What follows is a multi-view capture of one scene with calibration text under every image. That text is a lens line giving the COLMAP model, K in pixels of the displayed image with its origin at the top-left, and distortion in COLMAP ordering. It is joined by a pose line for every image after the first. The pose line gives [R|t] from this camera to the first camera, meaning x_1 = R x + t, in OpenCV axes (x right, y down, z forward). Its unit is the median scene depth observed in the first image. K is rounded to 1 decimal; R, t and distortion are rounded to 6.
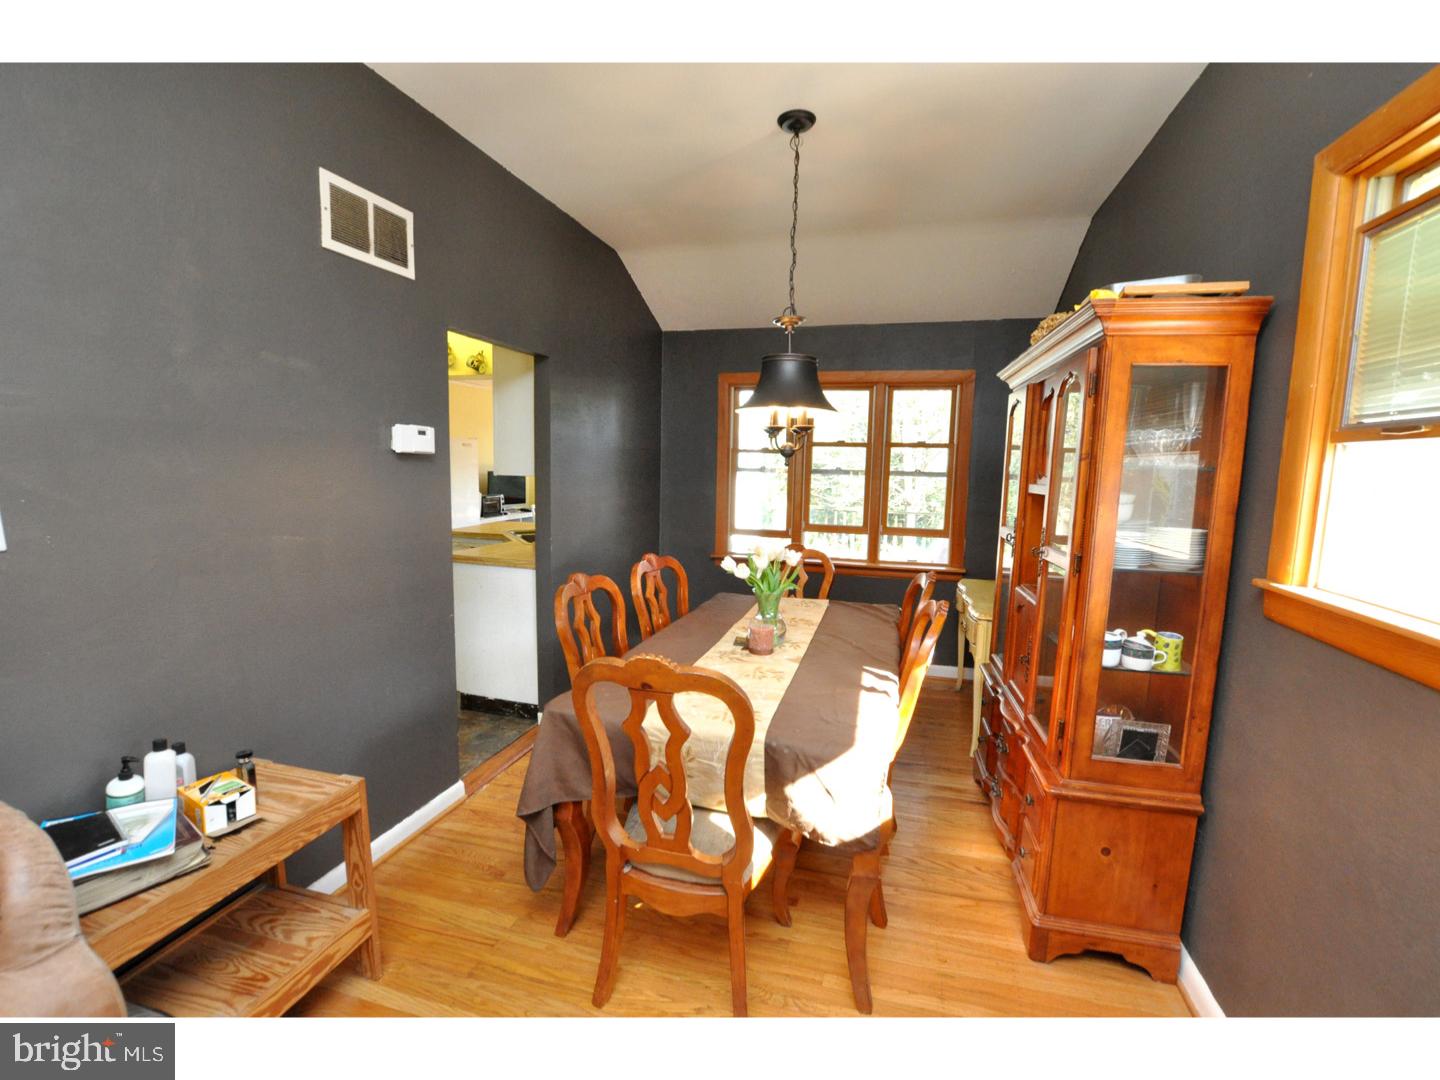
lens RADIAL K [[632.1, 0, 724.9], [0, 632.1, 542.1], [0, 0, 1]] dist [-0.037028, 0.006160]
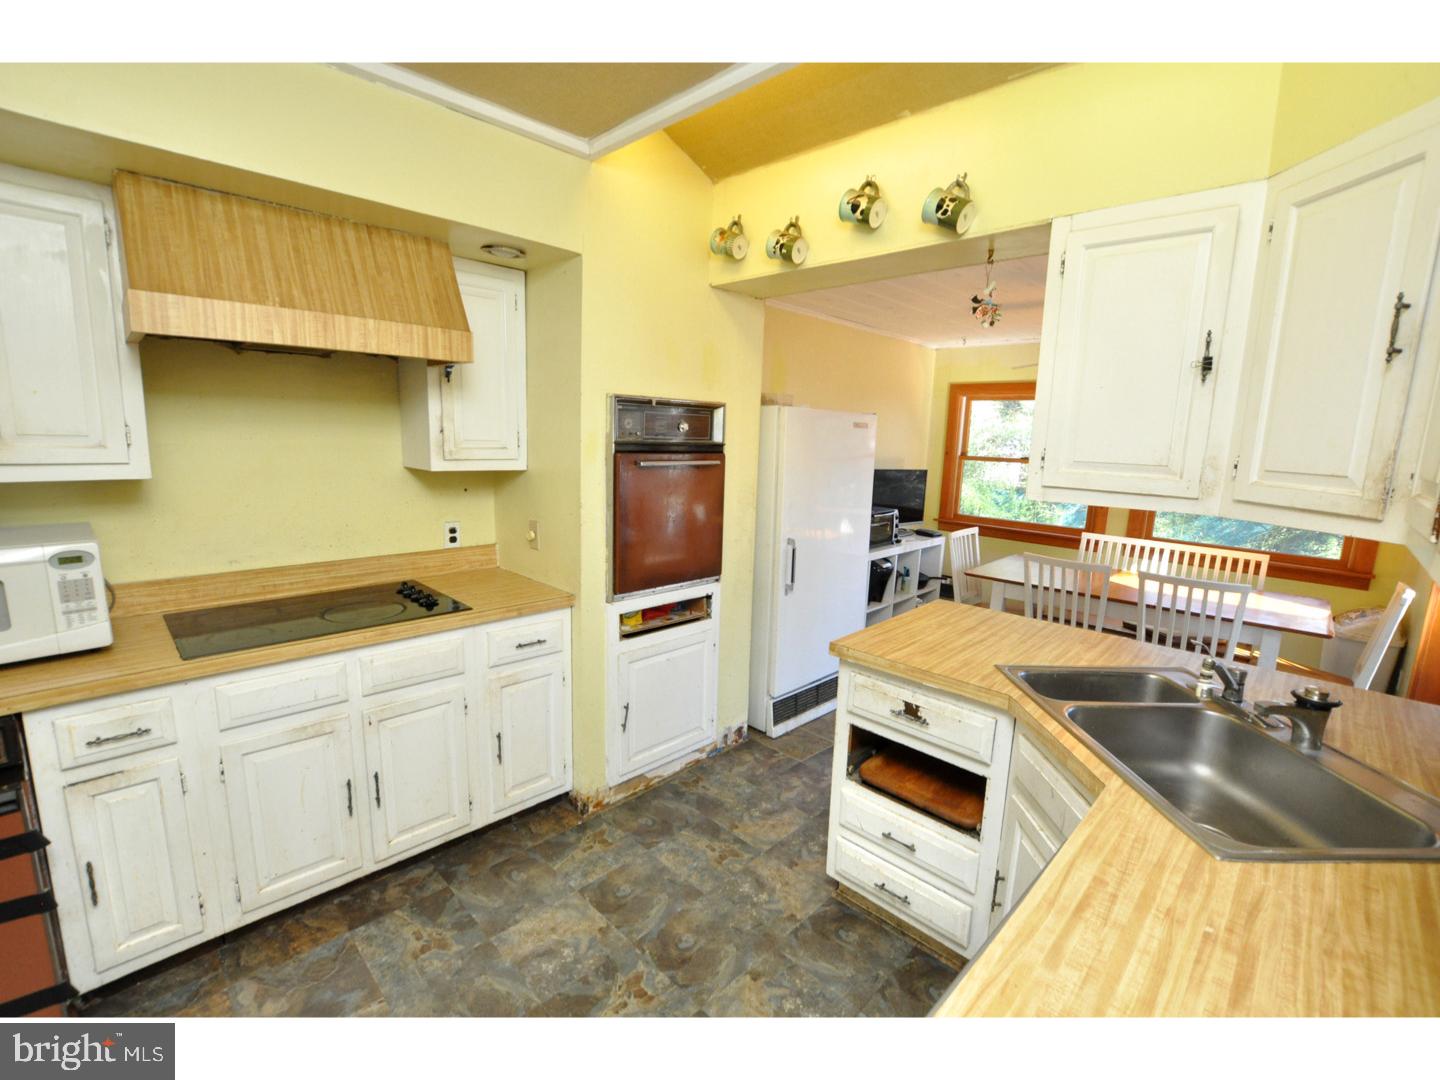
lens RADIAL K [[632.1, 0, 724.9], [0, 632.1, 542.1], [0, 0, 1]] dist [-0.037028, 0.006160]
pose [[0.873973, 0.085812, -0.478338, -0.688661], [-0.072102, 0.996290, 0.046992, -0.203507], [0.480595, -0.006581, 0.876918, 1.313466]]
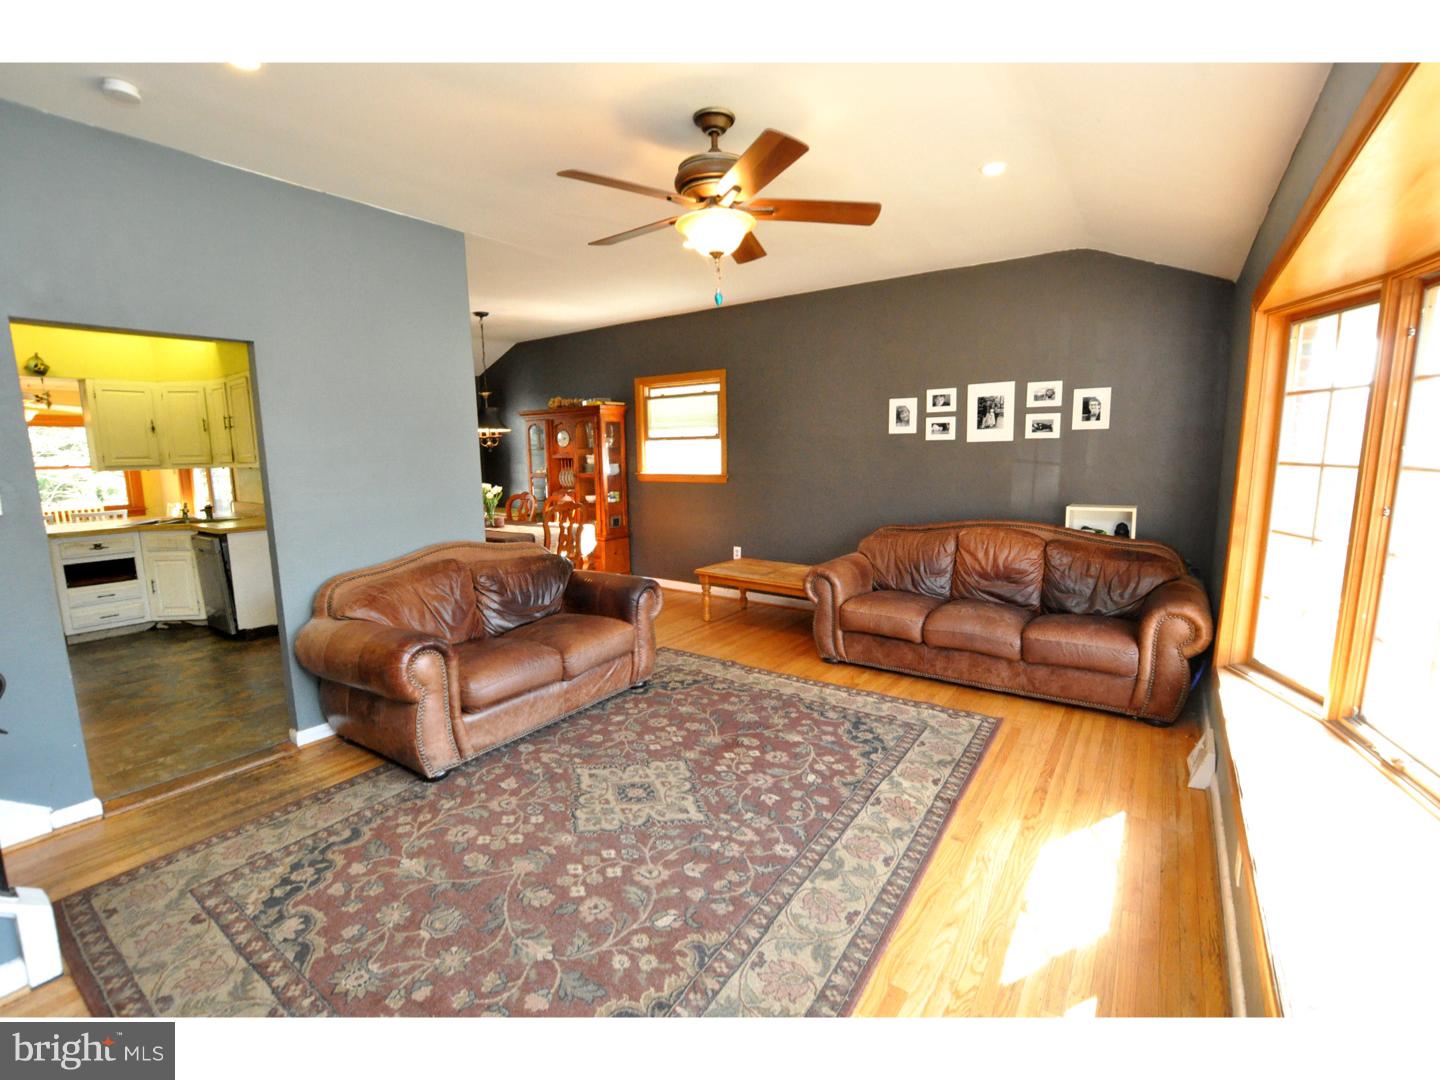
lens RADIAL K [[632.1, 0, 724.9], [0, 632.1, 542.1], [0, 0, 1]] dist [-0.037028, 0.006160]
pose [[0.339146, -0.162650, 0.926566, -2.105393], [0.138693, 0.982822, 0.121760, 0.056243], [-0.930454, 0.087214, 0.355878, -0.753183]]
